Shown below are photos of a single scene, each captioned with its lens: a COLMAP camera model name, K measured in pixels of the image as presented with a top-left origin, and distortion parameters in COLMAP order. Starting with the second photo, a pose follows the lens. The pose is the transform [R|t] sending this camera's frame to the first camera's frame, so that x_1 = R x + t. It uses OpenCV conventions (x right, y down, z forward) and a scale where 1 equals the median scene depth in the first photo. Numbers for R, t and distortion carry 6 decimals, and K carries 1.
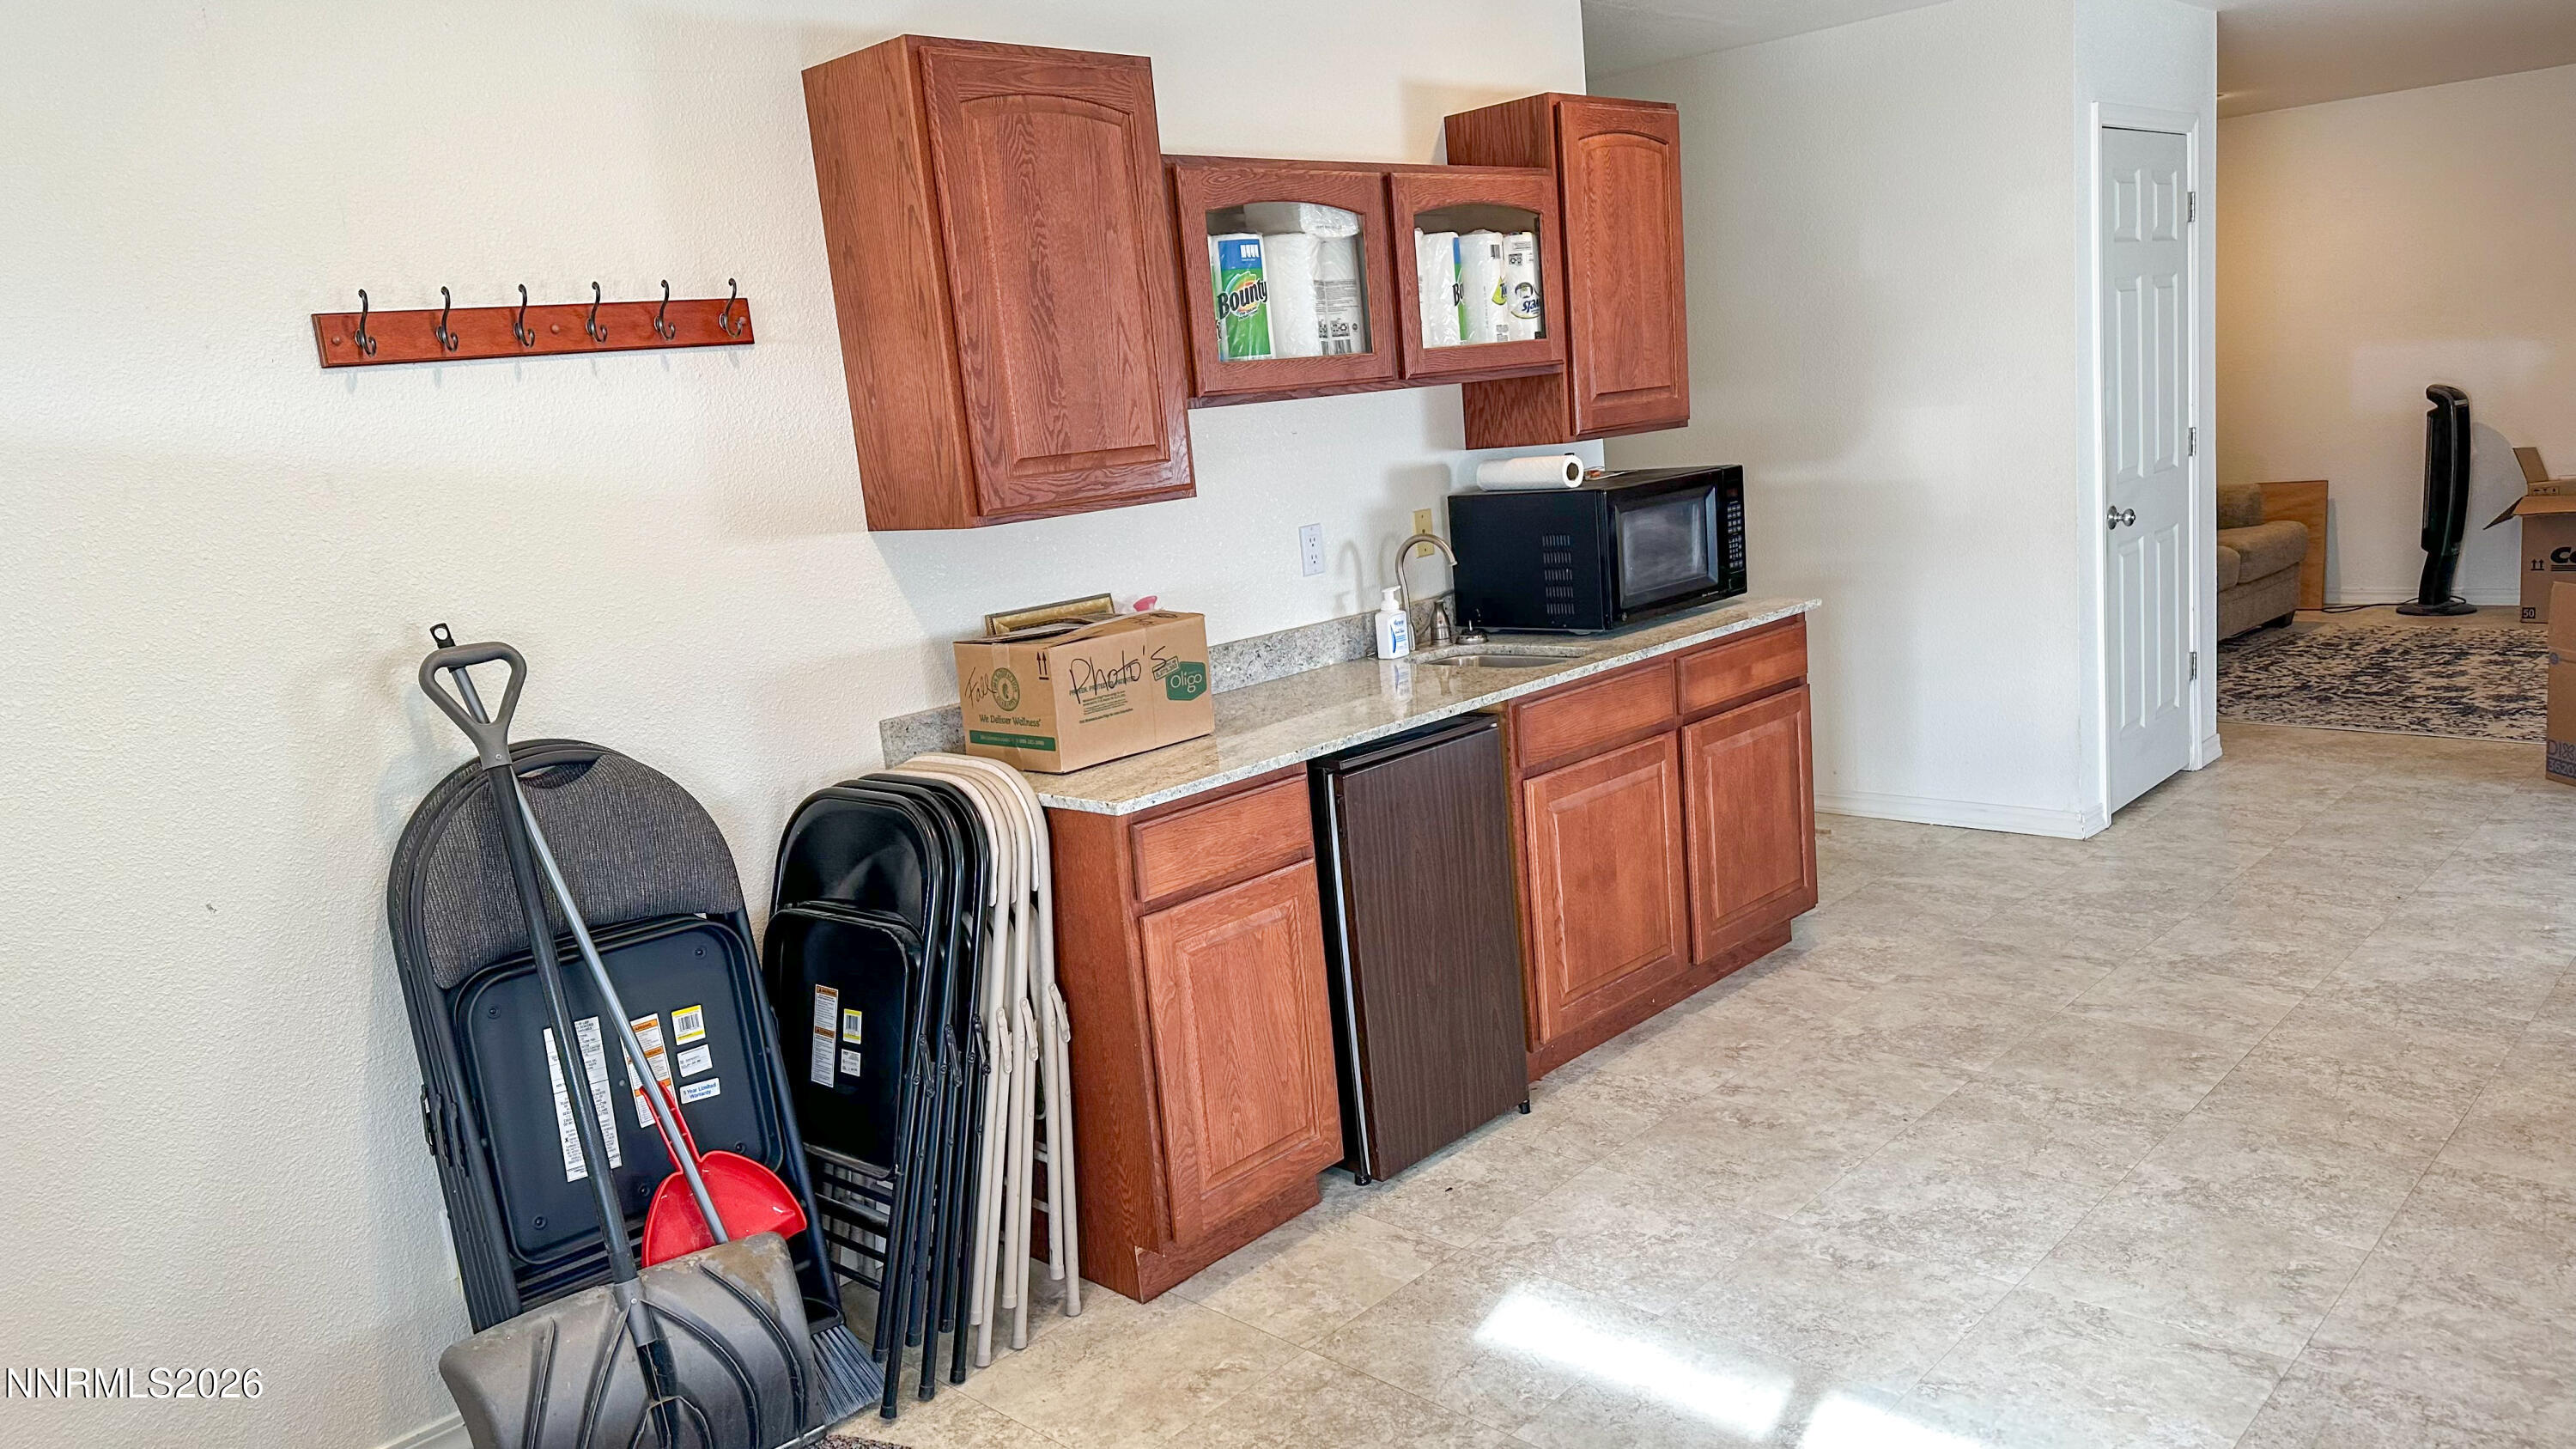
lens RADIAL K [[1800.6, 0, 1285.3], [0, 1800.6, 724.7], [0, 0, 1]] dist [0.063232, -0.001438]
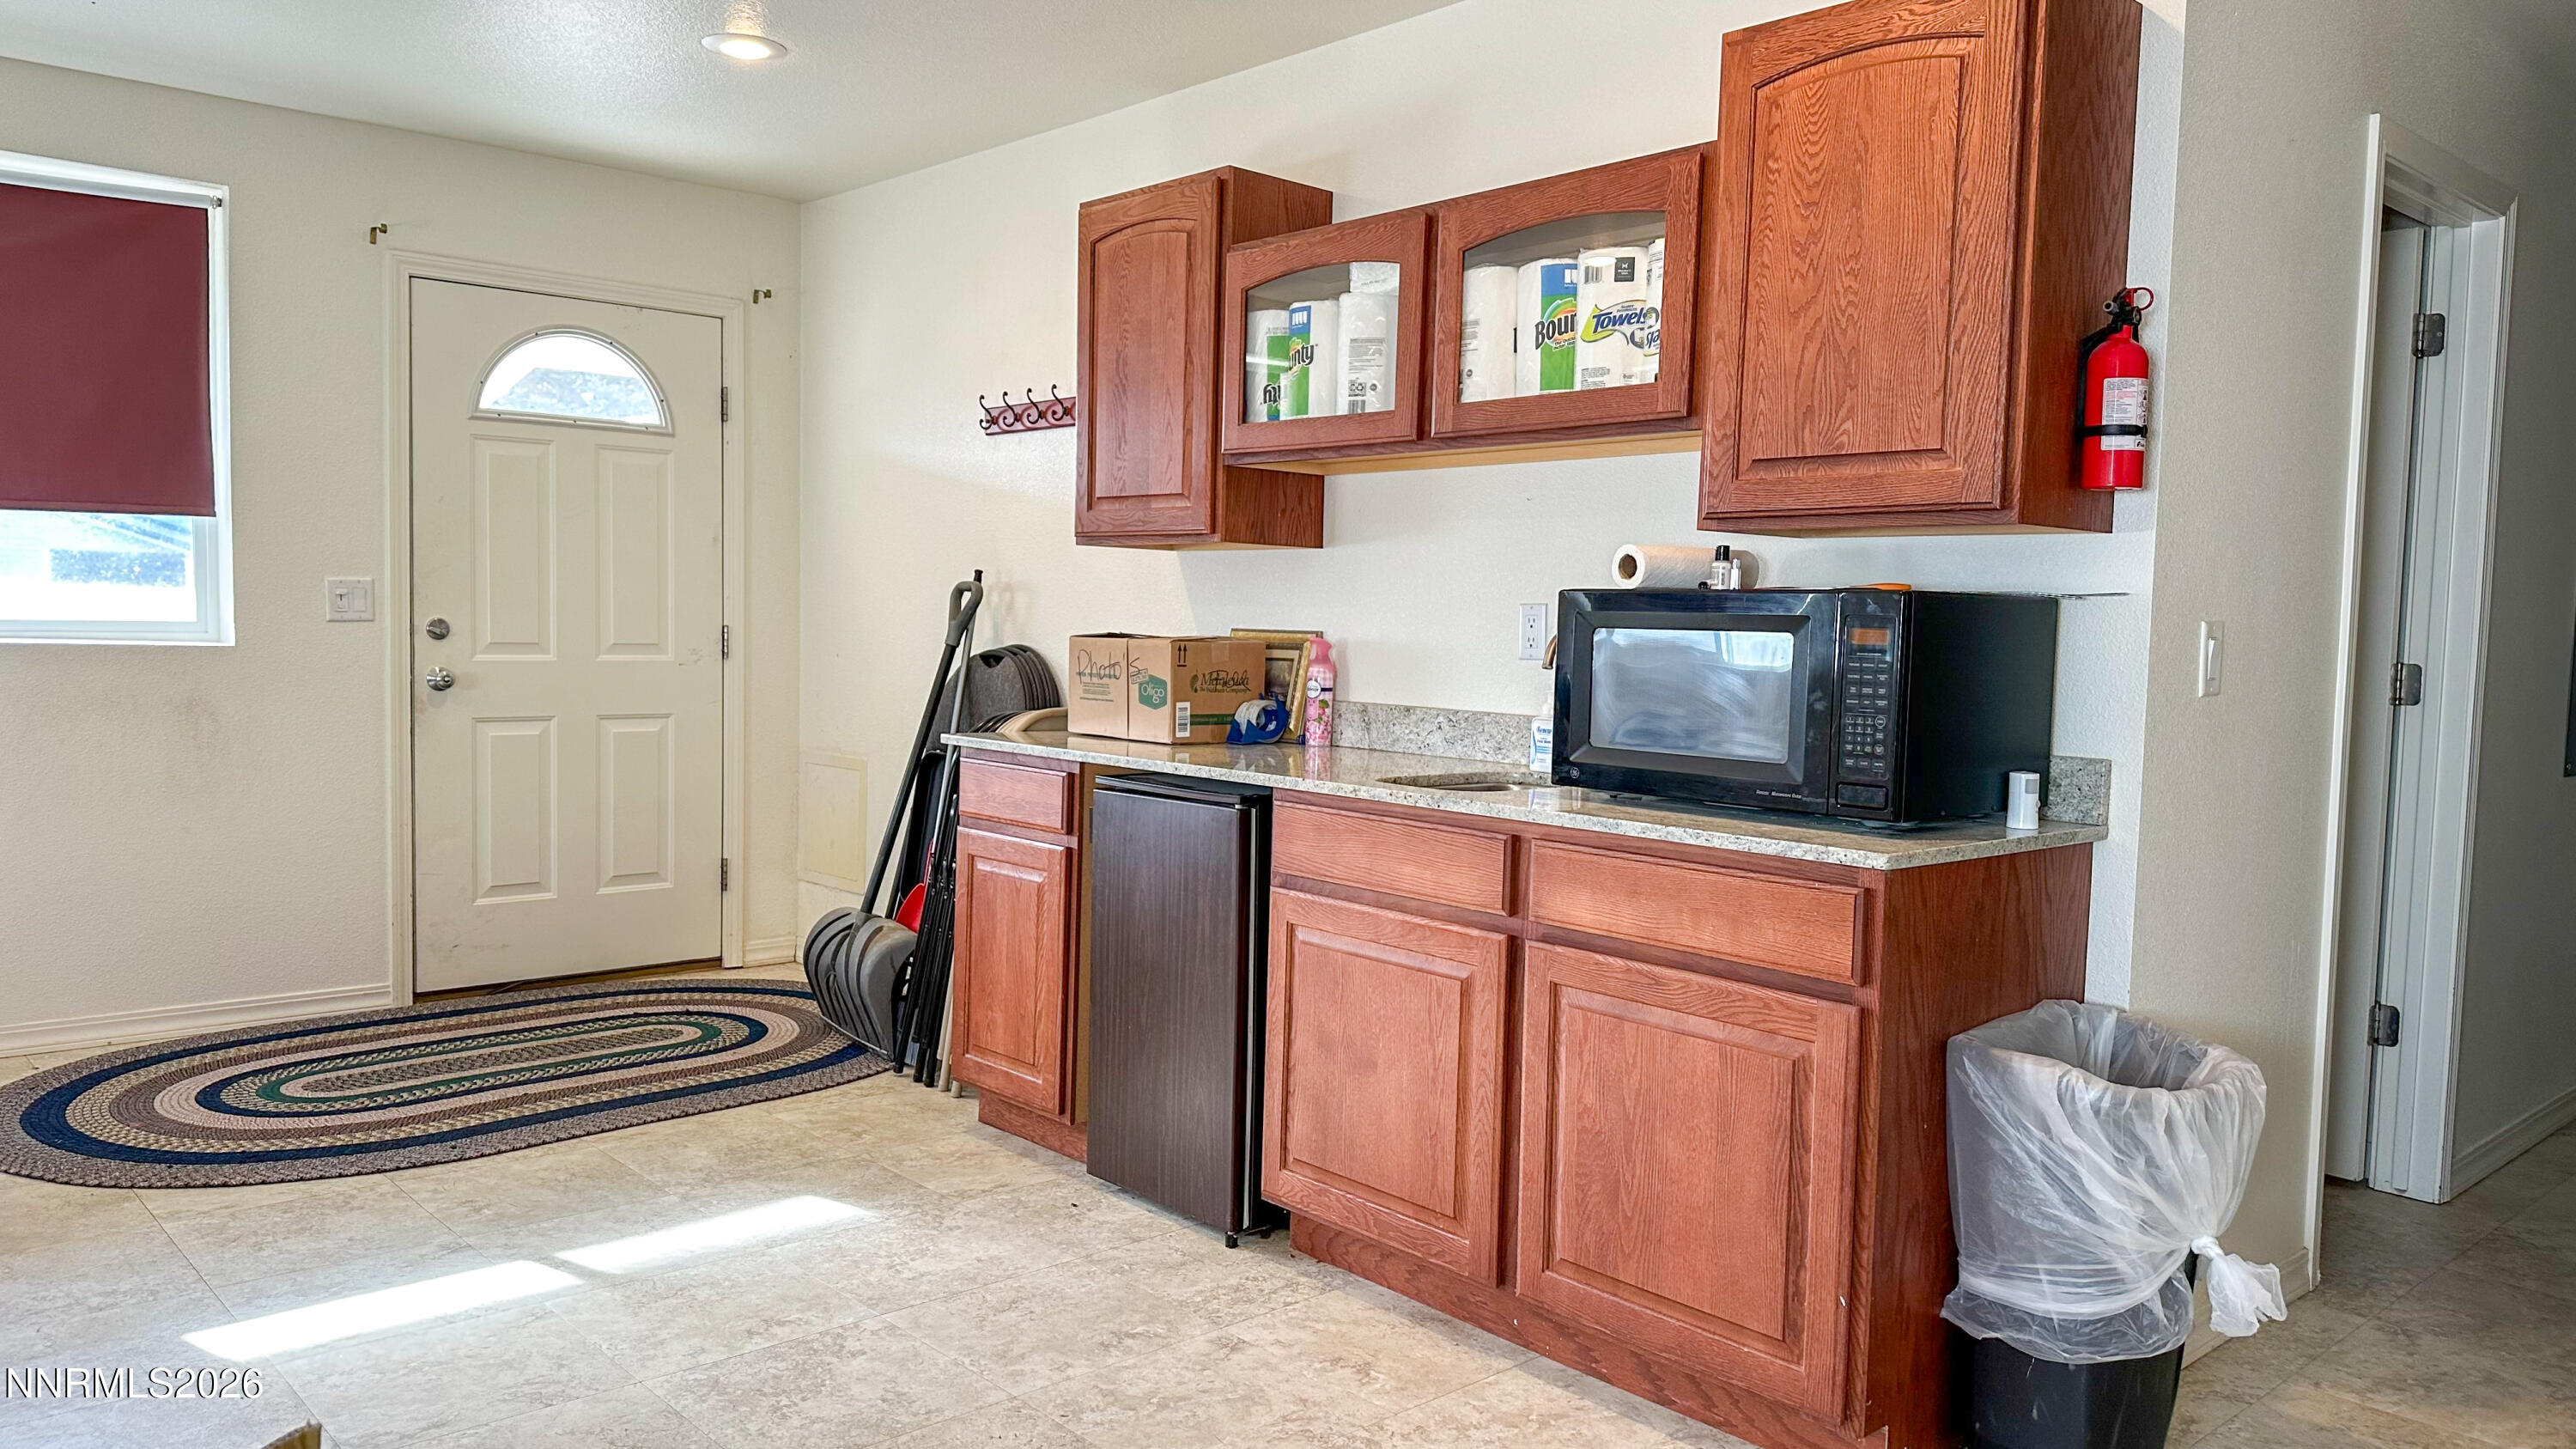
lens RADIAL K [[1800.6, 0, 1281.2], [0, 1800.6, 722.5], [0, 0, 1]] dist [0.063232, -0.001438]
pose [[-0.079055, 0.148387, -0.985765, 1.021684], [-0.193246, 0.967820, 0.161183, -0.195690], [0.977960, 0.203237, -0.047836, 1.057379]]
